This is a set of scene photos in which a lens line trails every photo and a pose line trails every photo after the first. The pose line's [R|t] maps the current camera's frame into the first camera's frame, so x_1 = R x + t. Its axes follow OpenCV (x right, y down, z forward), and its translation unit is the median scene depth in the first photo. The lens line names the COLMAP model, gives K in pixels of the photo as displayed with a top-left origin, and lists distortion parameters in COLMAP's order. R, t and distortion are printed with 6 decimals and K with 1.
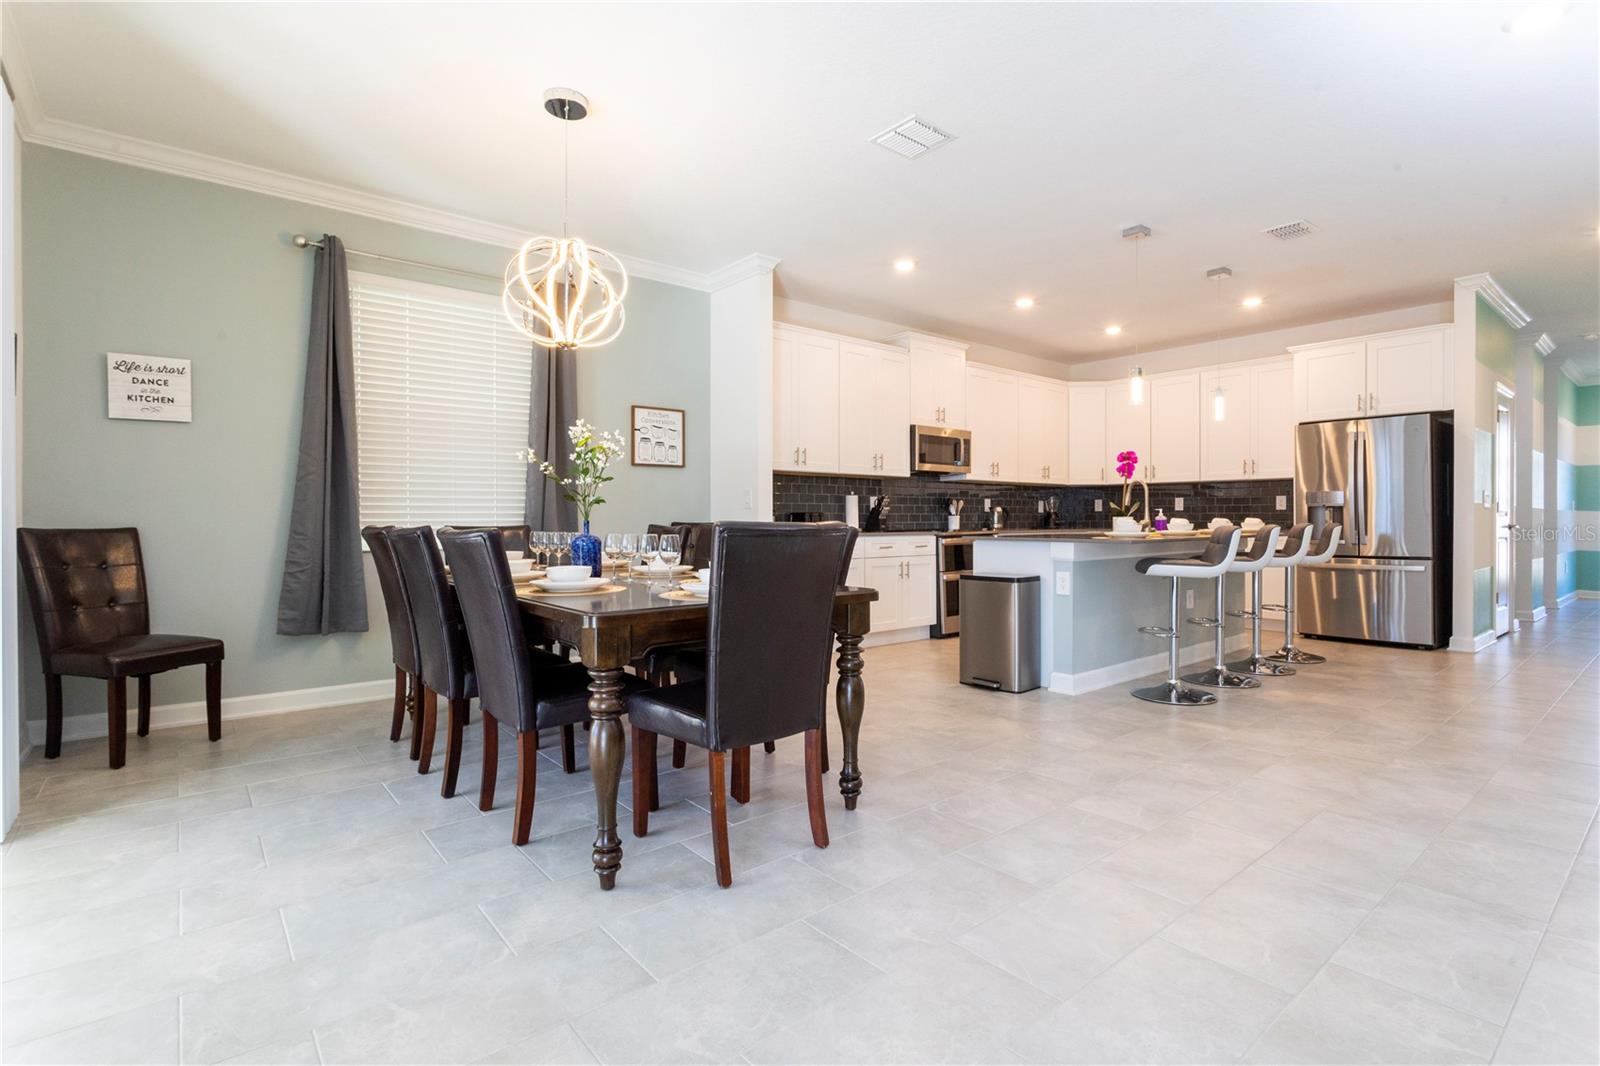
lens RADIAL K [[754.1, 0, 808.6], [0, 754.1, 527.2], [0, 0, 1]] dist [-0.005391, 0.005235]
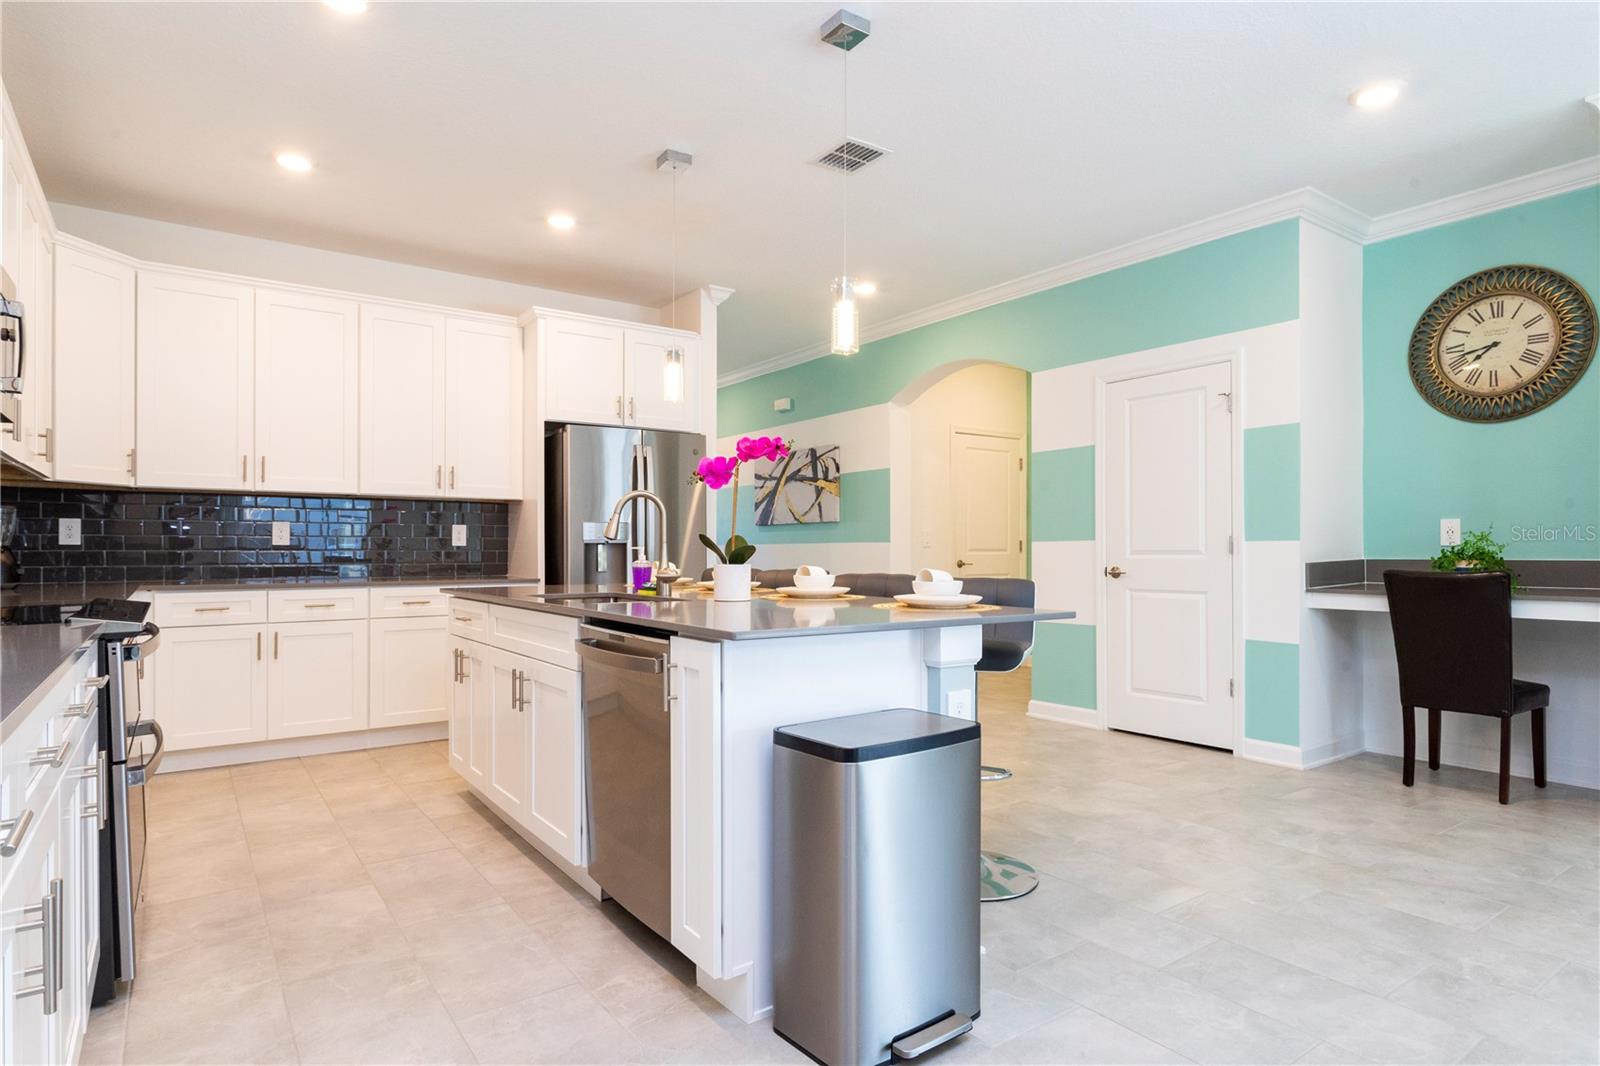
lens RADIAL K [[890.0, 0, 806.0], [0, 890.0, 532.1], [0, 0, 1]] dist [-0.001531, 0.000866]
pose [[0.061715, 0.020750, 0.997878, -0.136942], [0.010585, 0.999714, -0.021443, -0.017166], [-0.998038, 0.011886, 0.061477, 0.710673]]
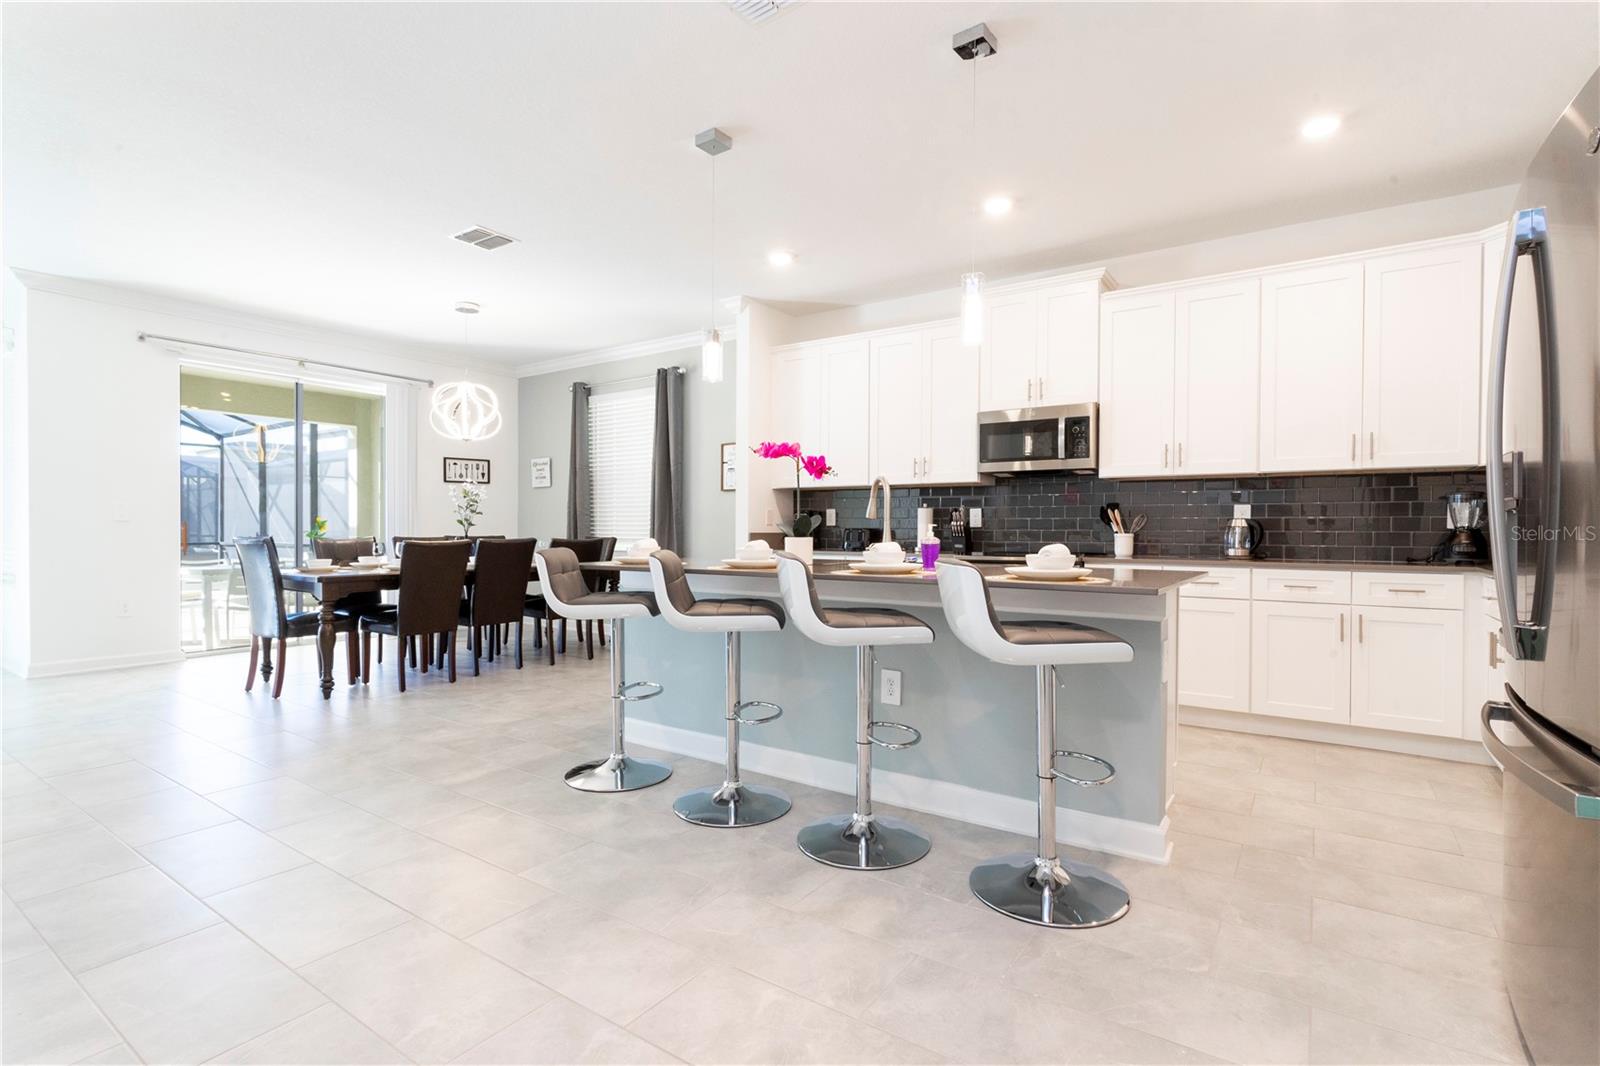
lens RADIAL K [[754.1, 0, 800.6], [0, 754.1, 534.0], [0, 0, 1]] dist [-0.005391, 0.005235]
pose [[0.279217, 0.008024, -0.960194, 0.827610], [-0.017705, 0.999838, 0.003207, -0.013772], [0.960065, 0.016105, 0.279314, 0.630142]]
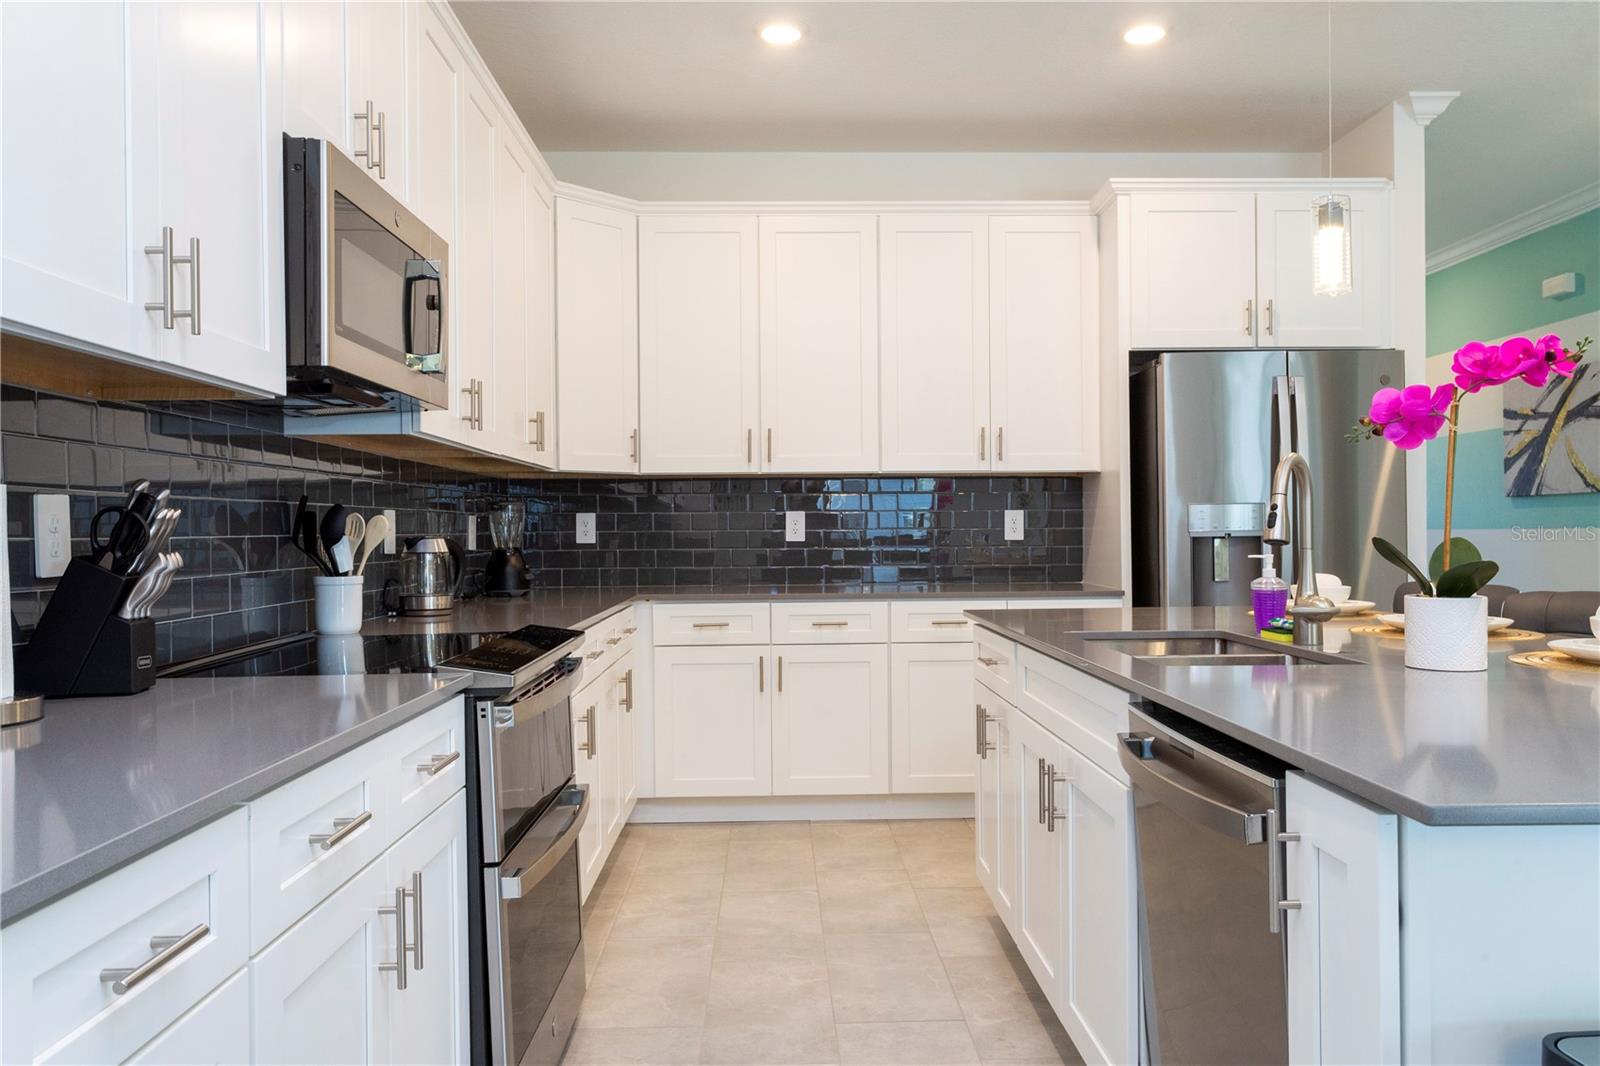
lens RADIAL K [[1173.9, 0, 798.8], [0, 1173.9, 533.1], [0, 0, 1]] dist [0.000983, -0.001606]
pose [[0.615171, -0.006469, 0.788367, -0.025624], [0.015801, 0.999867, -0.004125, -0.028932], [-0.788235, 0.014994, 0.615191, 0.721248]]
